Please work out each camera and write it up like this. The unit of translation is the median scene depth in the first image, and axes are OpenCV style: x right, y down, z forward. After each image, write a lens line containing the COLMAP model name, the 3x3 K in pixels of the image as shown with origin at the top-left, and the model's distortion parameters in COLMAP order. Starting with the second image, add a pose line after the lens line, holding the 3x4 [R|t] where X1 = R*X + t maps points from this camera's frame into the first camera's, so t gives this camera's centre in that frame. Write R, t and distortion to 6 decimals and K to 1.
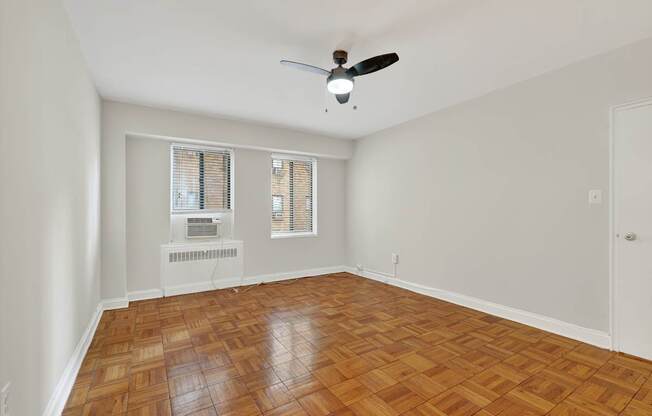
lens RADIAL K [[285.9, 0, 329.5], [0, 285.9, 209.2], [0, 0, 1]] dist [-0.000861, -0.000166]
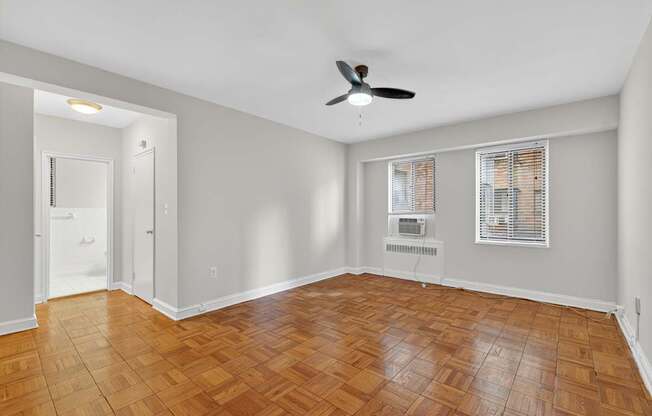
lens RADIAL K [[285.9, 0, 329.5], [0, 285.9, 209.2], [0, 0, 1]] dist [-0.000861, -0.000166]
pose [[0.303635, -0.005819, -0.952771, 0.697170], [0.004186, 0.999980, -0.004773, -0.003895], [0.952779, -0.002539, 0.303653, 0.377330]]
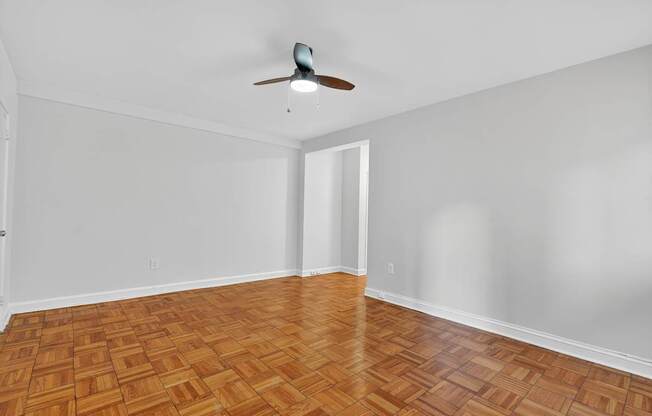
lens RADIAL K [[299.2, 0, 326.0], [0, 299.2, 208.0], [0, 0, 1]] dist [0.000505, 0.000096]
pose [[-0.987189, -0.024010, -0.157740, 0.078581], [-0.021160, 0.999582, -0.019717, 0.006033], [0.158148, -0.016127, -0.987284, 1.359920]]
